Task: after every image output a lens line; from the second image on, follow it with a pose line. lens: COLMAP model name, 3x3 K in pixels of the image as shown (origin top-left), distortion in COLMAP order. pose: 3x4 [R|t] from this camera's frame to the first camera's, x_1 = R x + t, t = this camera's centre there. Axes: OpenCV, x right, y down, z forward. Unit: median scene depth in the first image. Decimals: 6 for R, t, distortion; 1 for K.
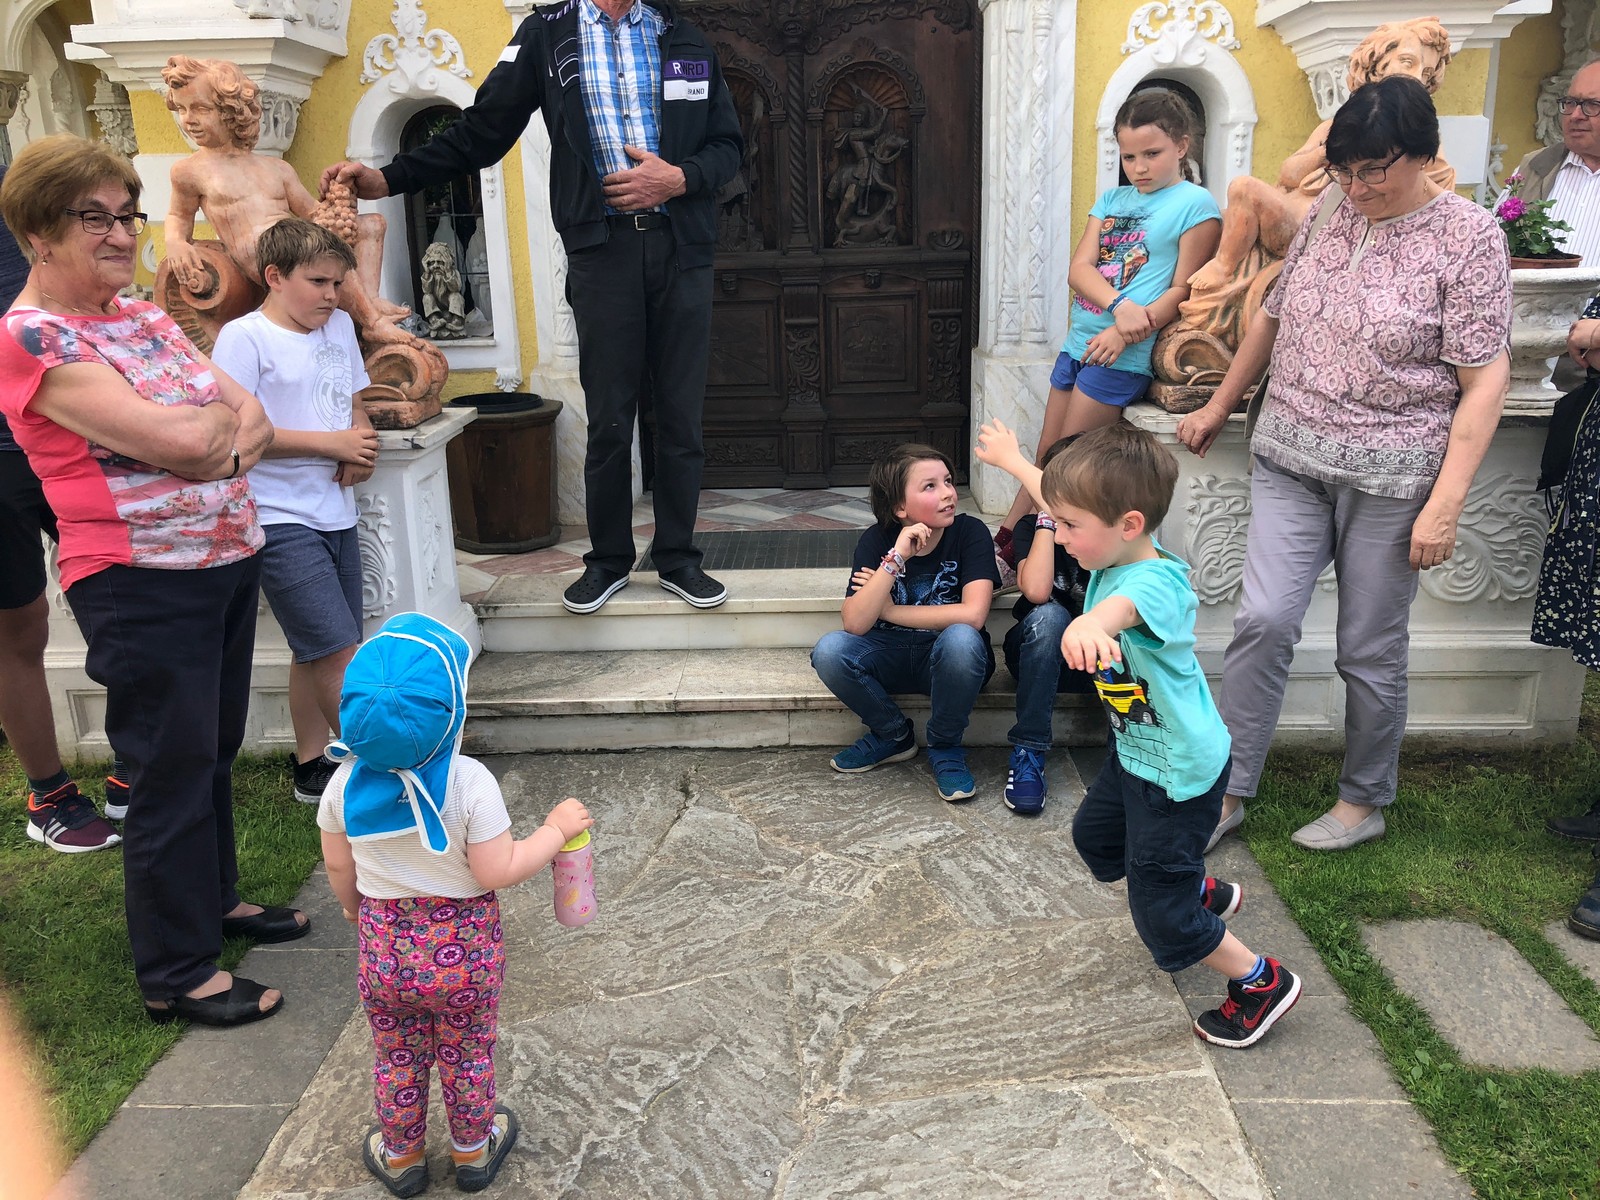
lens RADIAL K [[1298.4, 0, 789.0], [0, 1298.4, 594.0], [0, 0, 1]] dist [0.052643, -0.086568]
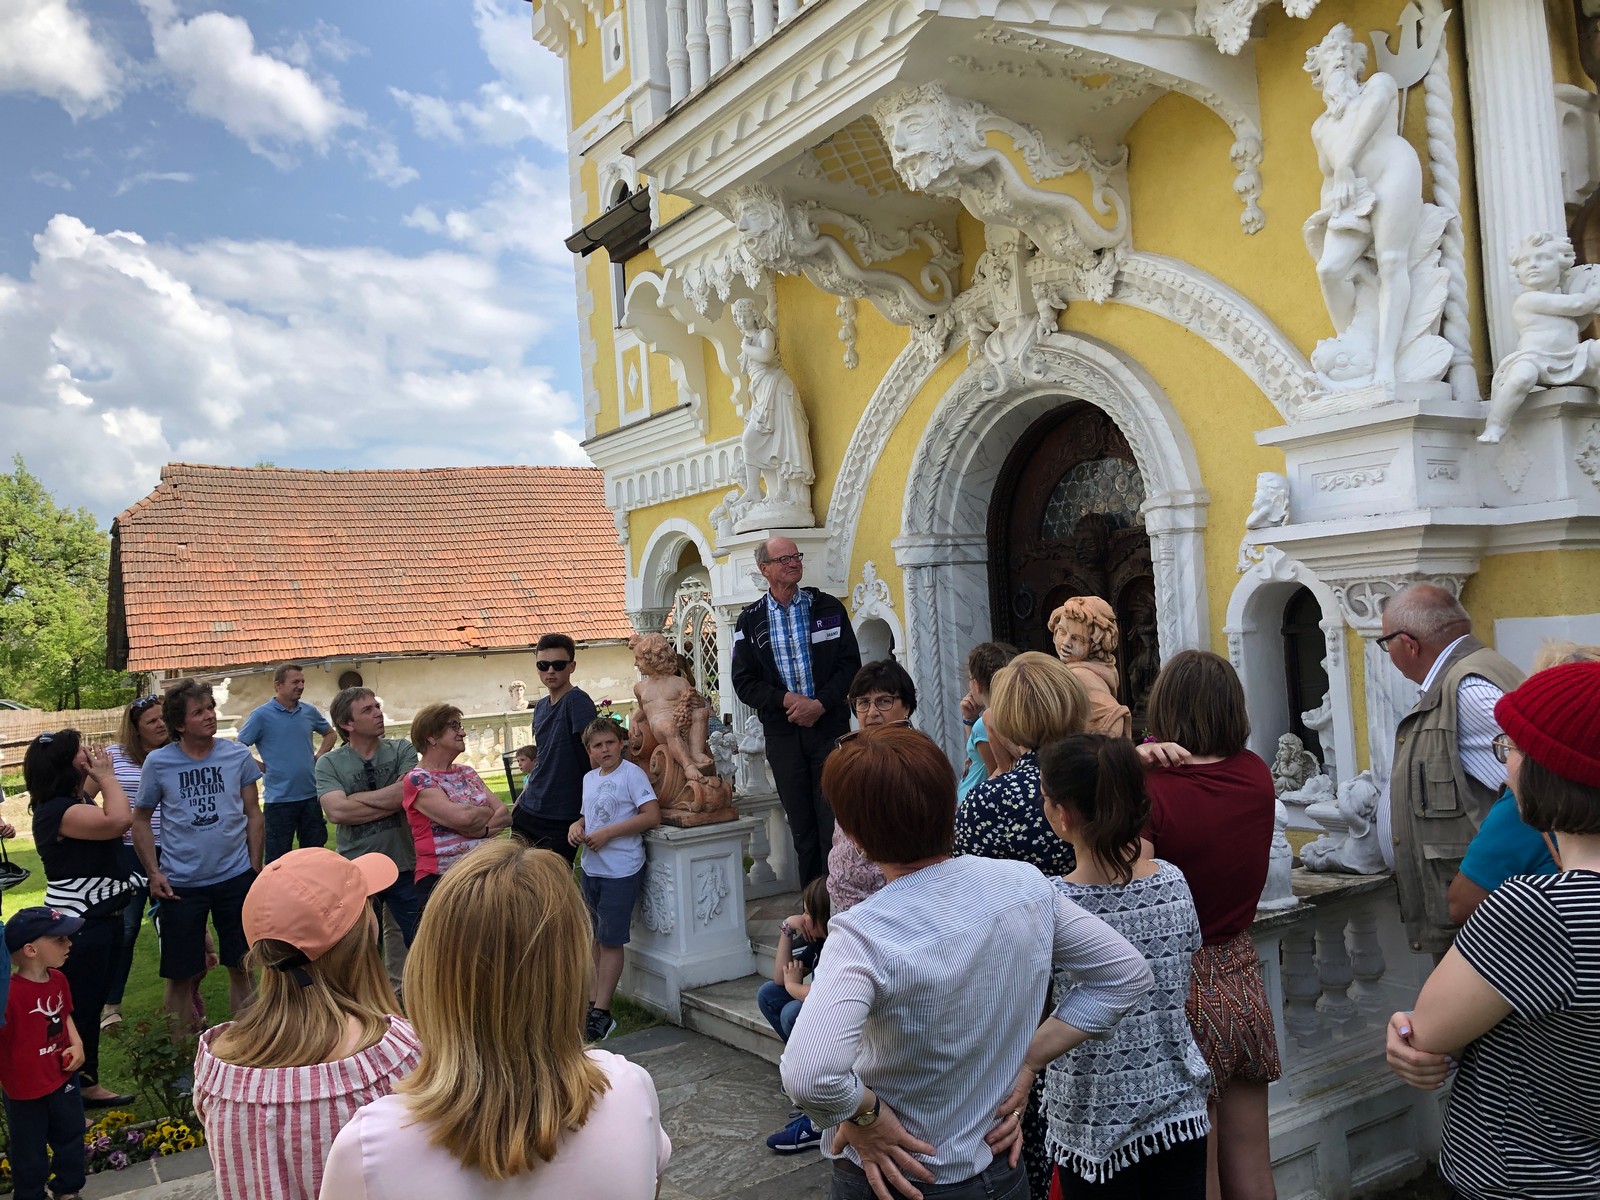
lens RADIAL K [[1298.4, 0, 789.0], [0, 1298.4, 594.0], [0, 0, 1]] dist [0.052643, -0.086568]
pose [[0.577700, -0.040378, -0.815250, 1.285736], [-0.181936, 0.967280, -0.176831, -0.150863], [0.795715, 0.250479, 0.551452, 0.051154]]
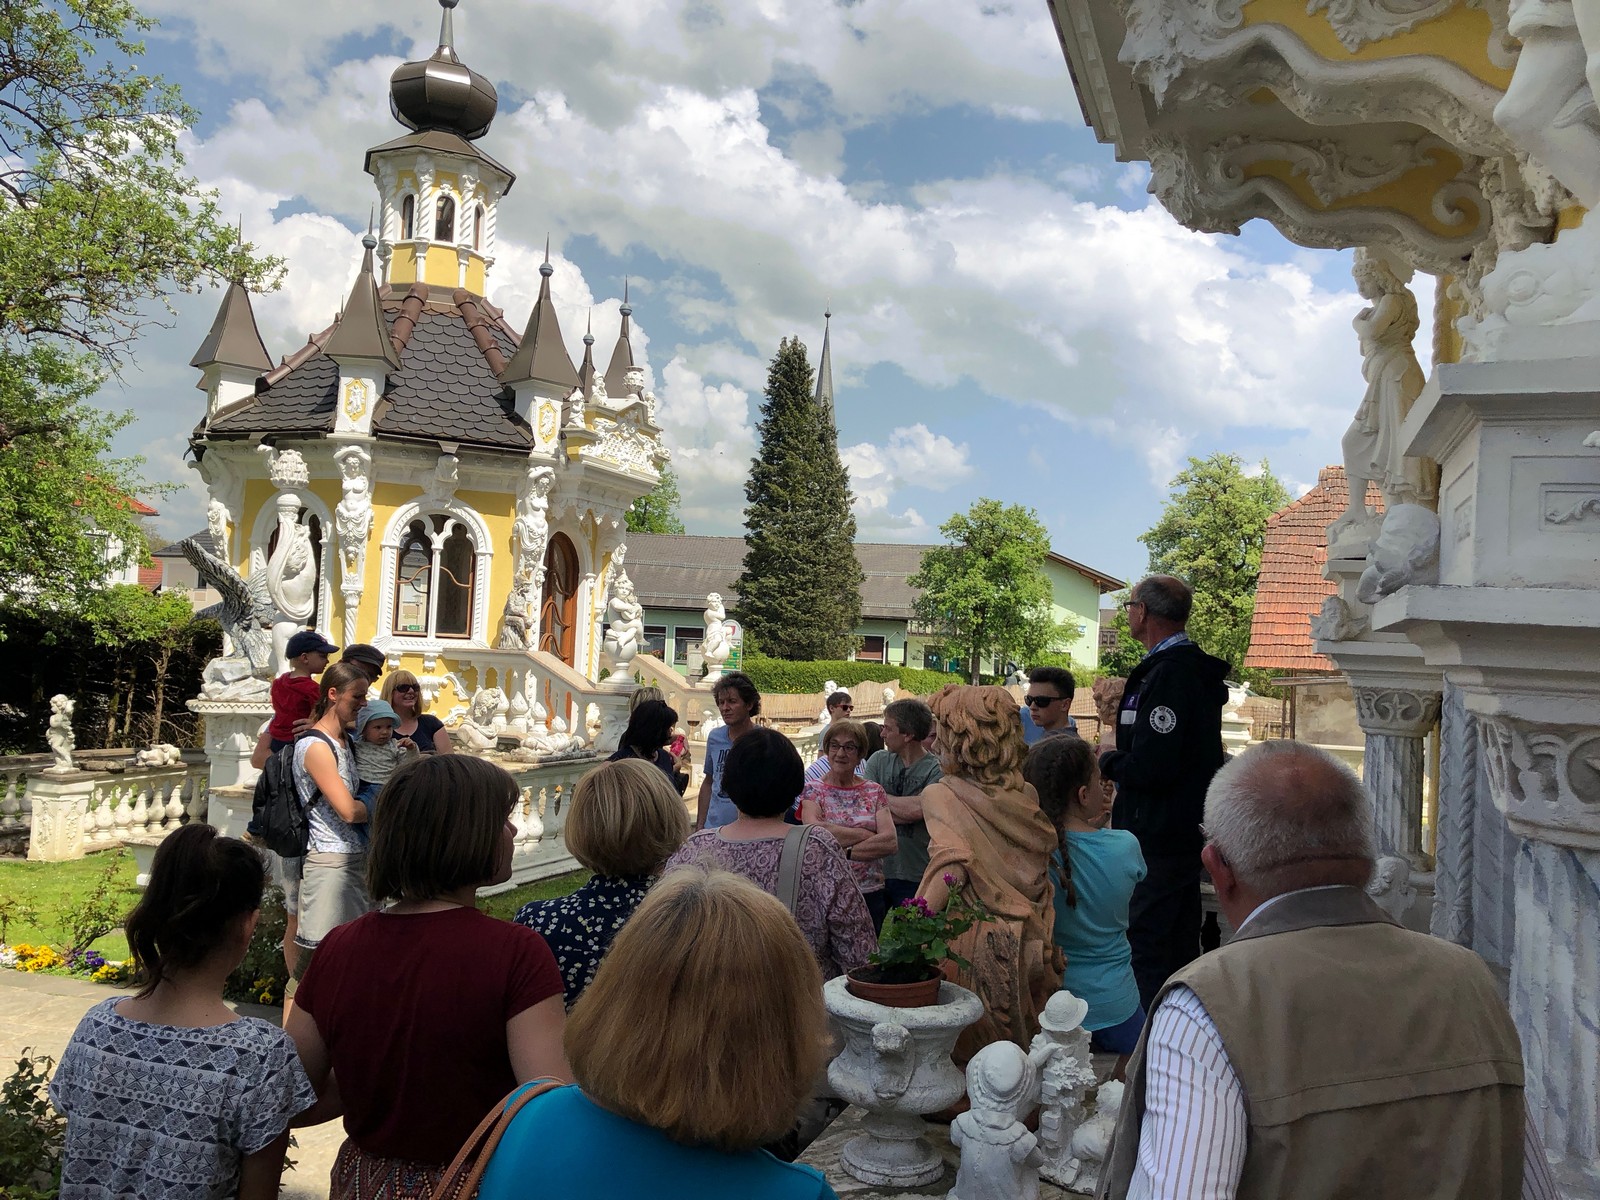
lens RADIAL K [[1298.4, 0, 789.0], [0, 1298.4, 594.0], [0, 0, 1]] dist [0.052643, -0.086568]
pose [[-0.294151, -0.029694, -0.955297, 1.299936], [-0.300549, 0.951686, 0.062962, -0.486127], [0.907274, 0.305634, -0.288864, 1.049889]]
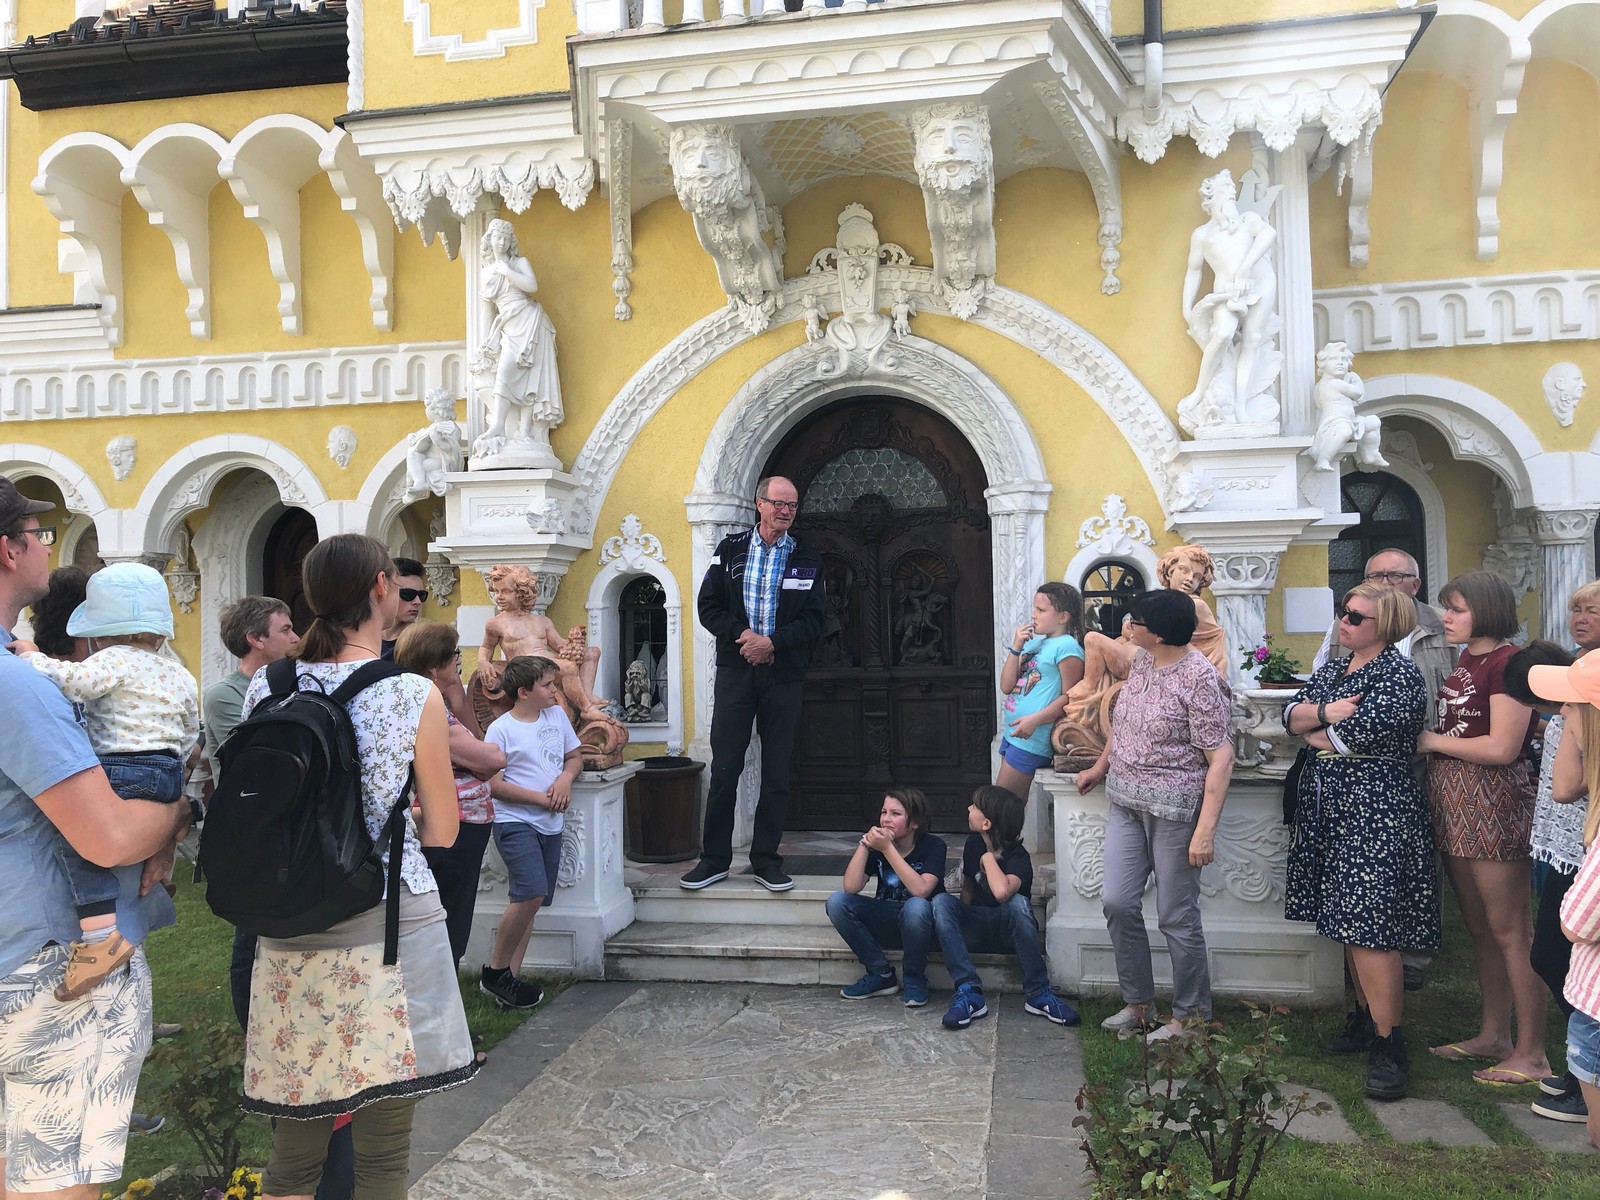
lens RADIAL K [[1316.2, 0, 795.6], [0, 1316.2, 591.4], [0, 0, 1]] dist [0.026273, -0.012846]
pose [[0.986671, 0.003379, -0.162695, 0.237254], [-0.052437, 0.953058, -0.298211, 0.149388], [0.154051, 0.302768, 0.940532, -0.642955]]
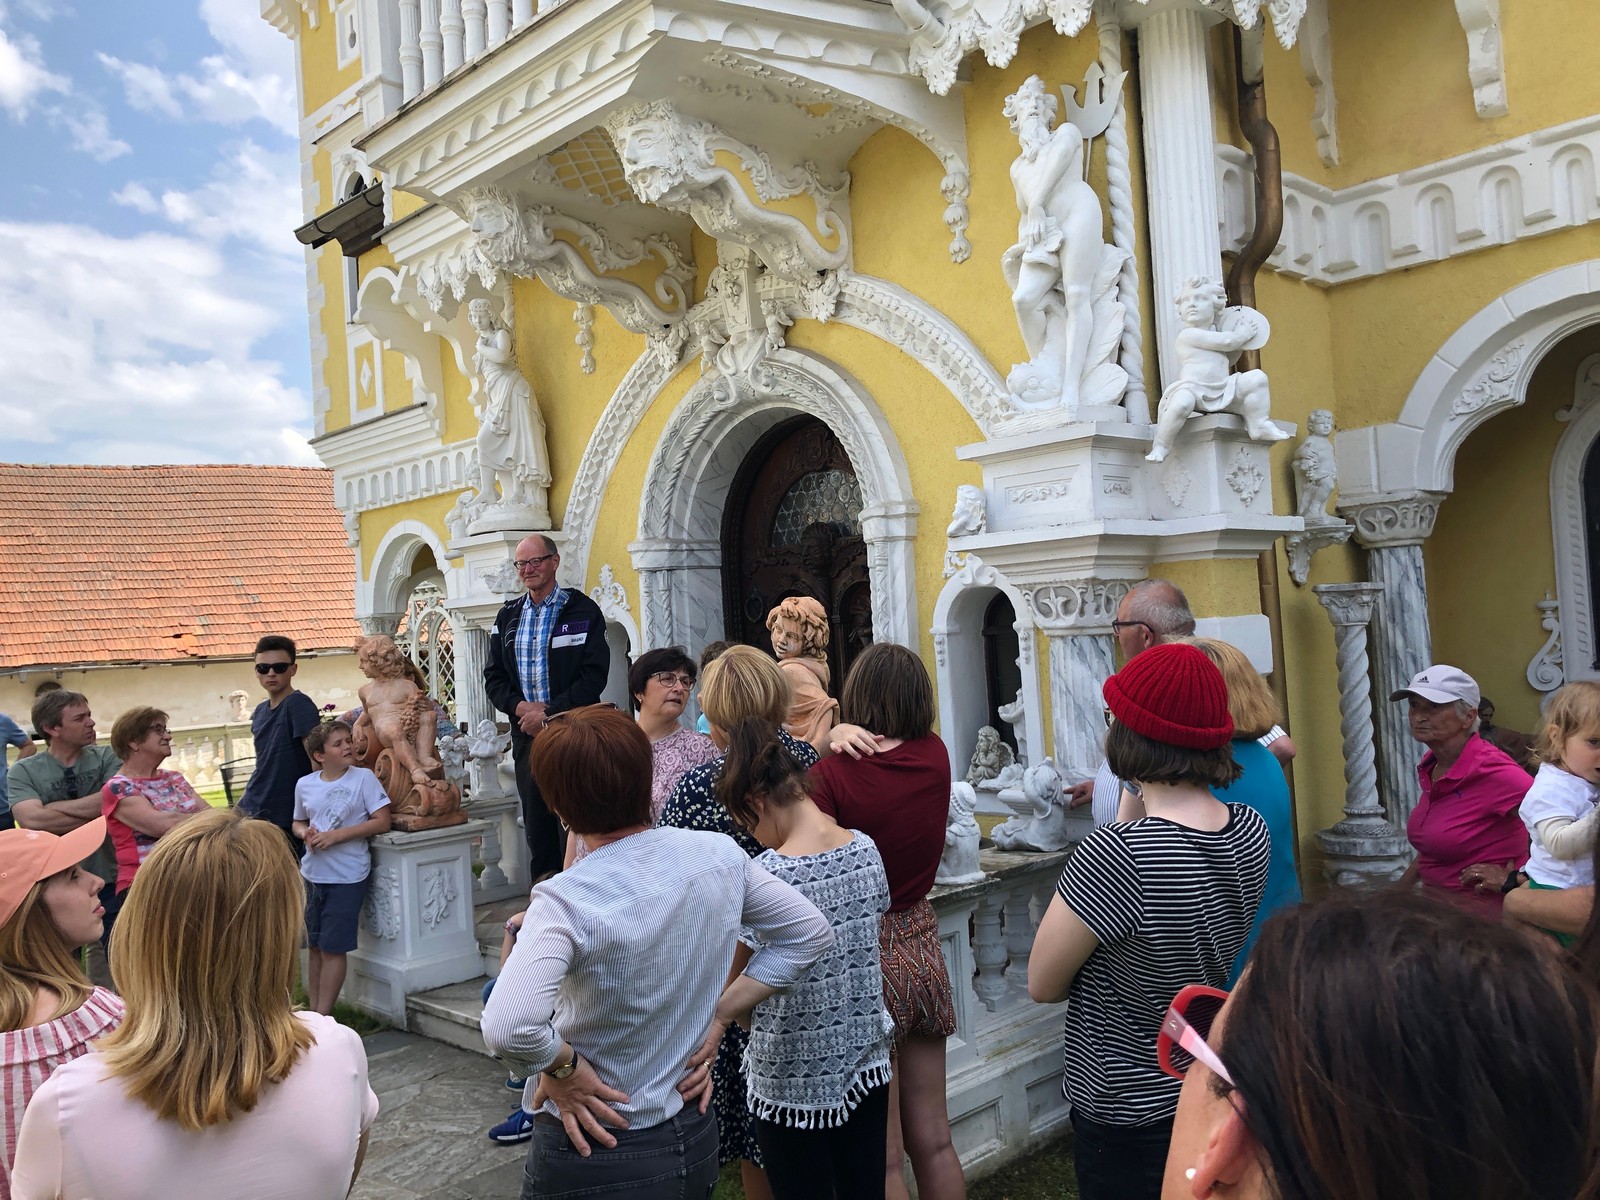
lens RADIAL K [[1313.1, 0, 762.2], [0, 1313.1, 600.1], [0, 0, 1]] dist [0.016724, -0.000188]
pose [[0.708630, -0.037877, -0.704563, 1.342395], [-0.156310, 0.965319, -0.209108, -0.133443], [0.688048, 0.258310, 0.678134, 0.037665]]
